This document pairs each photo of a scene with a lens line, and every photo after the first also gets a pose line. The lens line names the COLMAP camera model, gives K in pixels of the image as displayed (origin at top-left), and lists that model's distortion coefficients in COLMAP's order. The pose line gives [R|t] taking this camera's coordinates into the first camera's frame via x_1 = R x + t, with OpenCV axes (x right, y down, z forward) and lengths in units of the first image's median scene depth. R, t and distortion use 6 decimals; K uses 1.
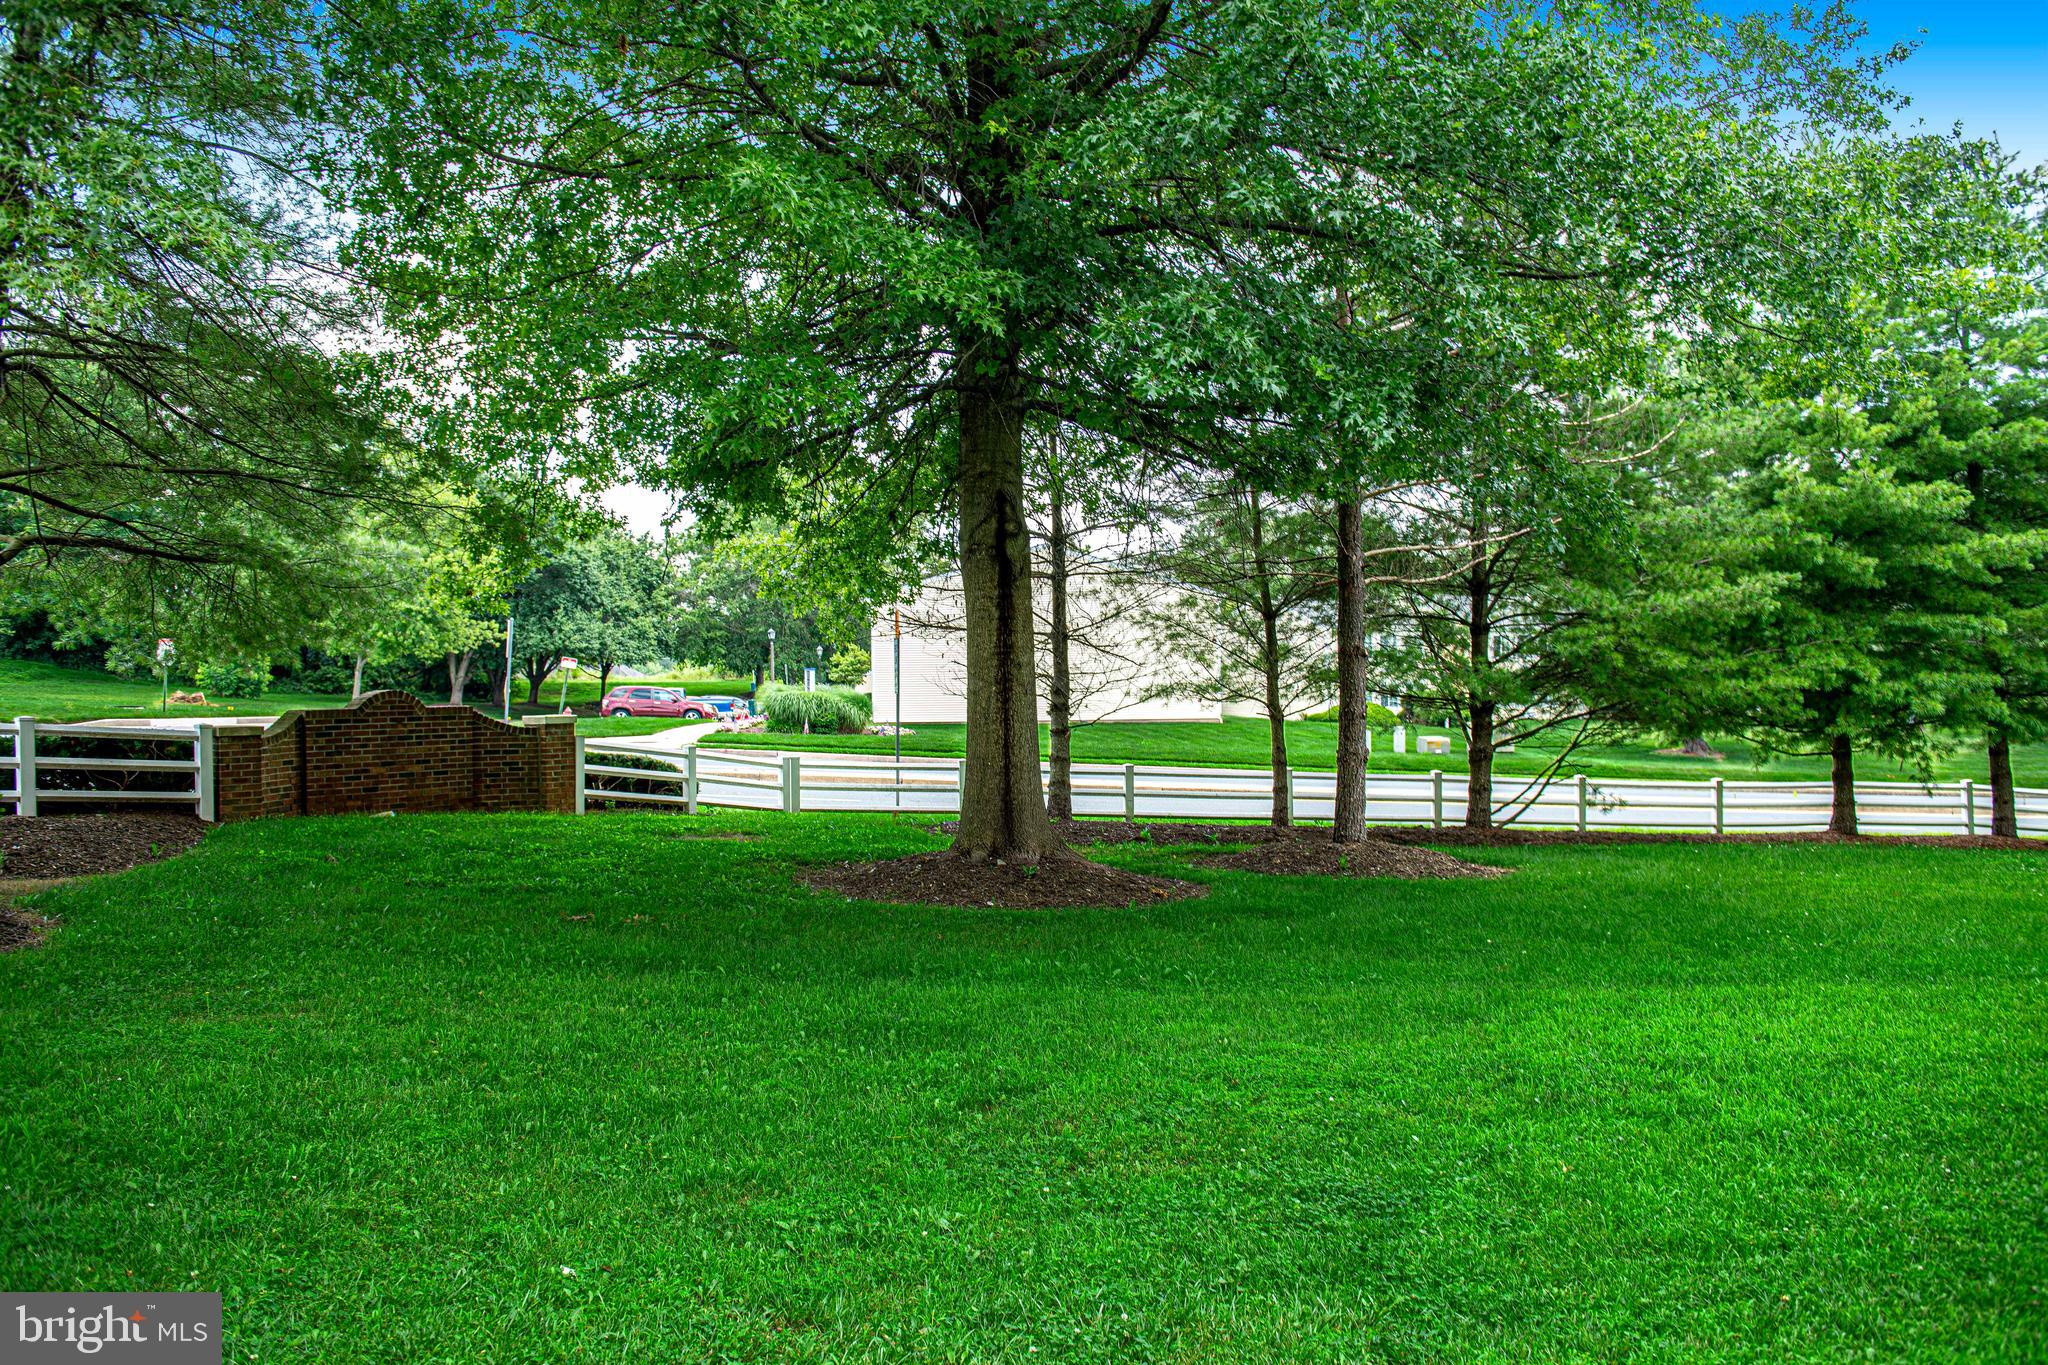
lens RADIAL K [[1542.5, 0, 1029.5], [0, 1542.5, 676.1], [0, 0, 1]] dist [-0.031523, 0.009902]
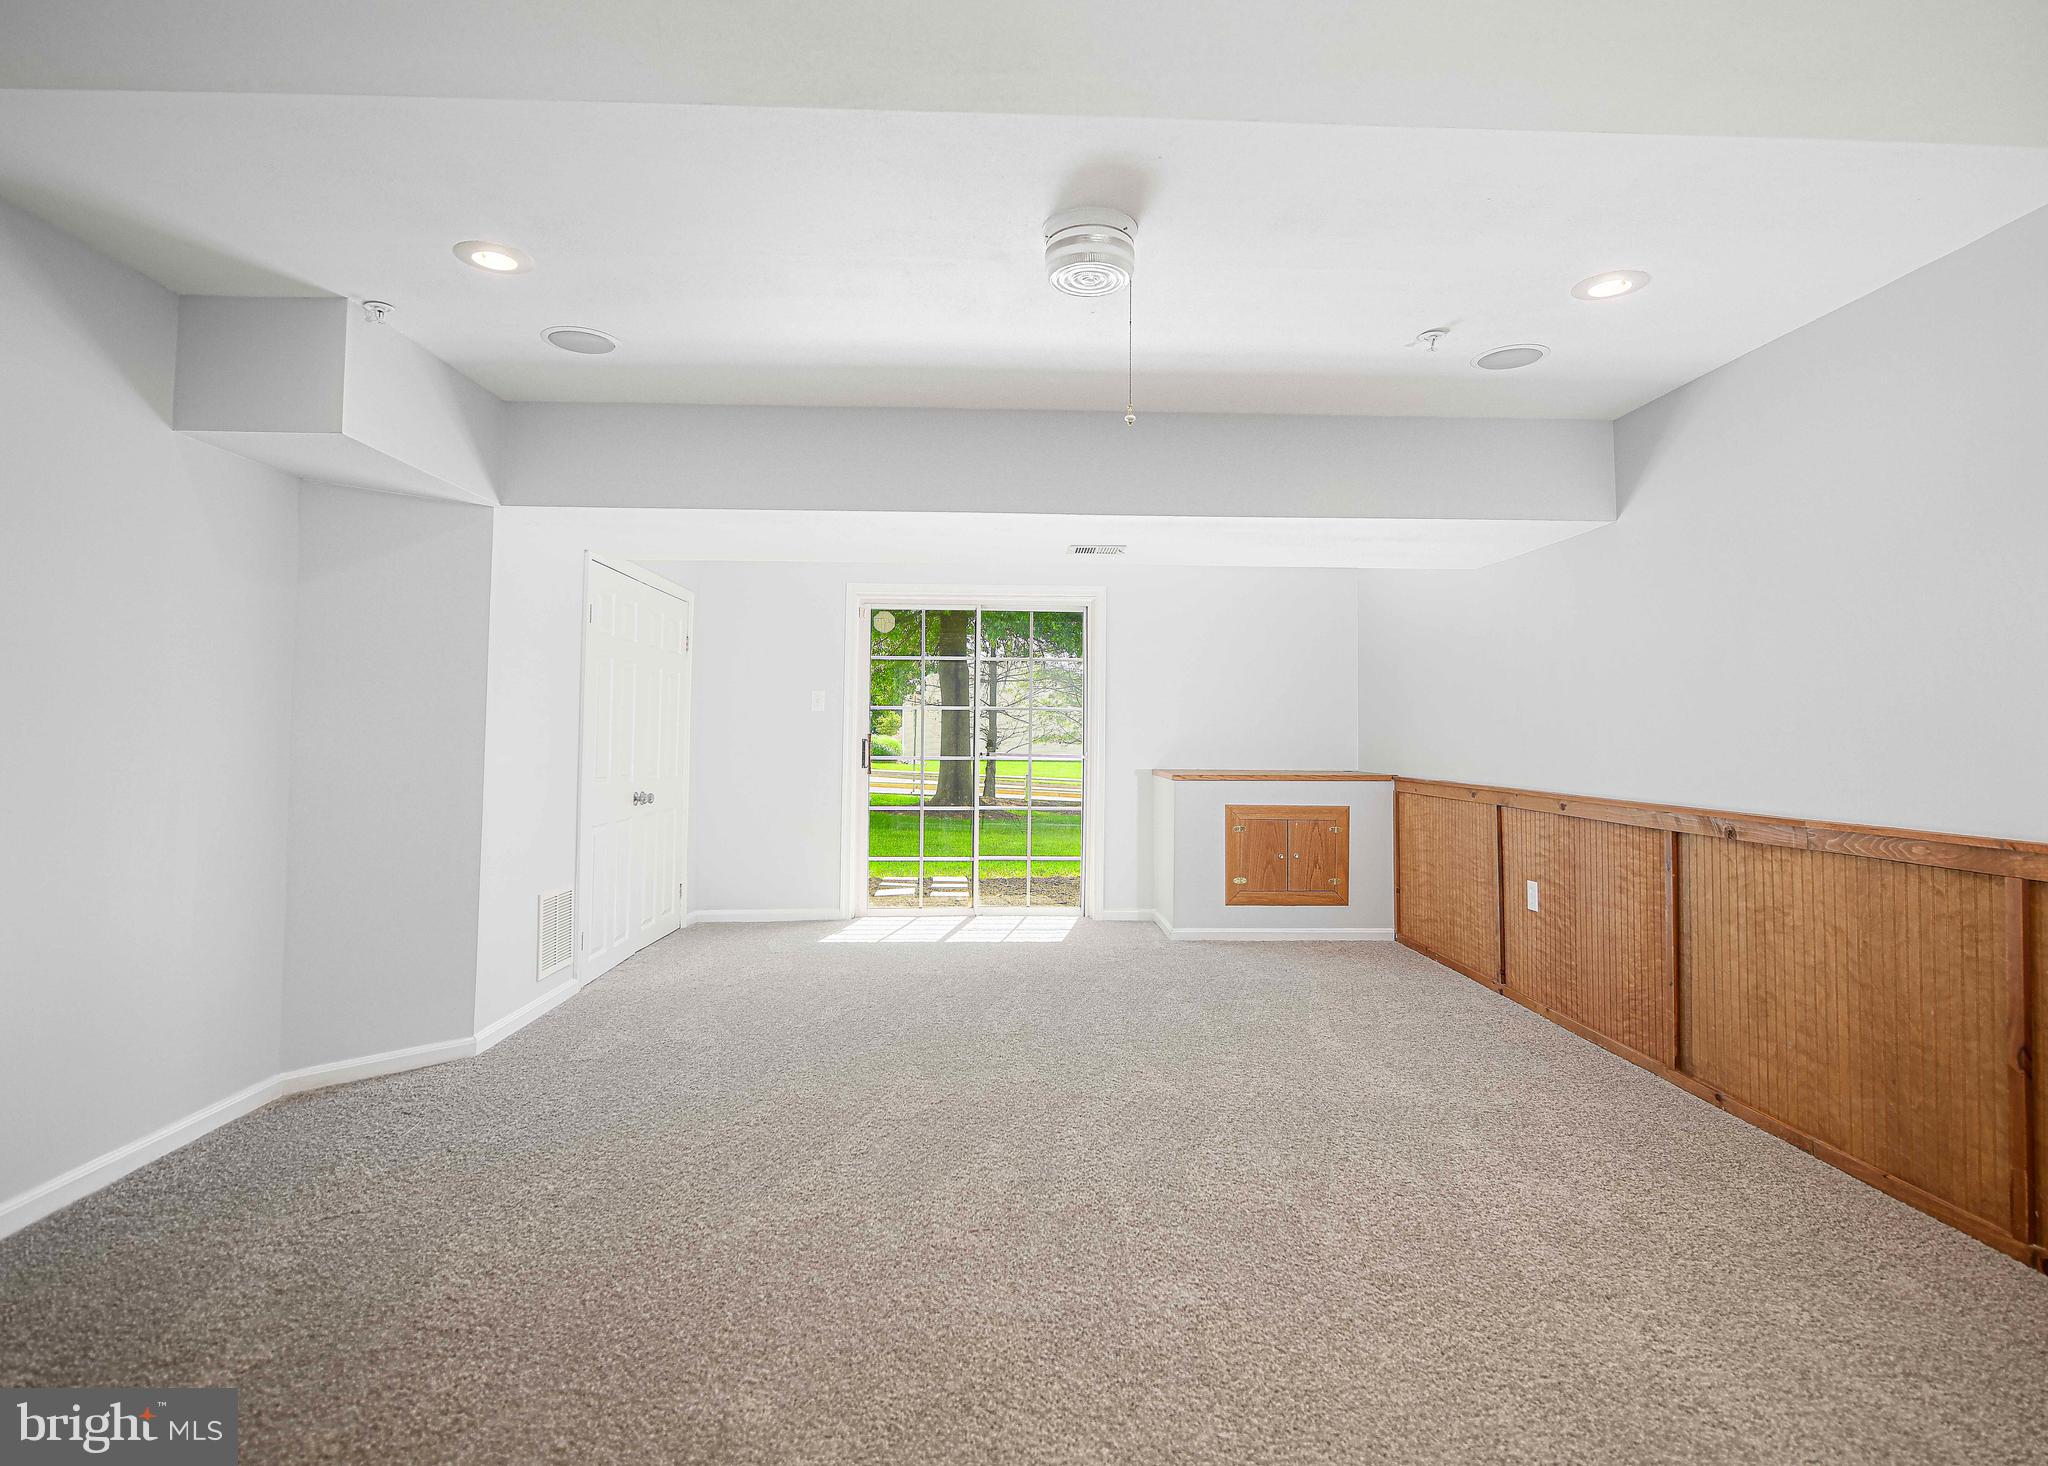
lens RADIAL K [[1125.4, 0, 1019.8], [0, 1125.4, 728.8], [0, 0, 1]] dist [-0.010825, 0.002132]
pose [[0.999842, 0.017608, 0.002529, 0.056033], [-0.017596, 0.999833, -0.004896, 0.005985], [-0.002615, 0.004850, 0.999985, -0.550194]]
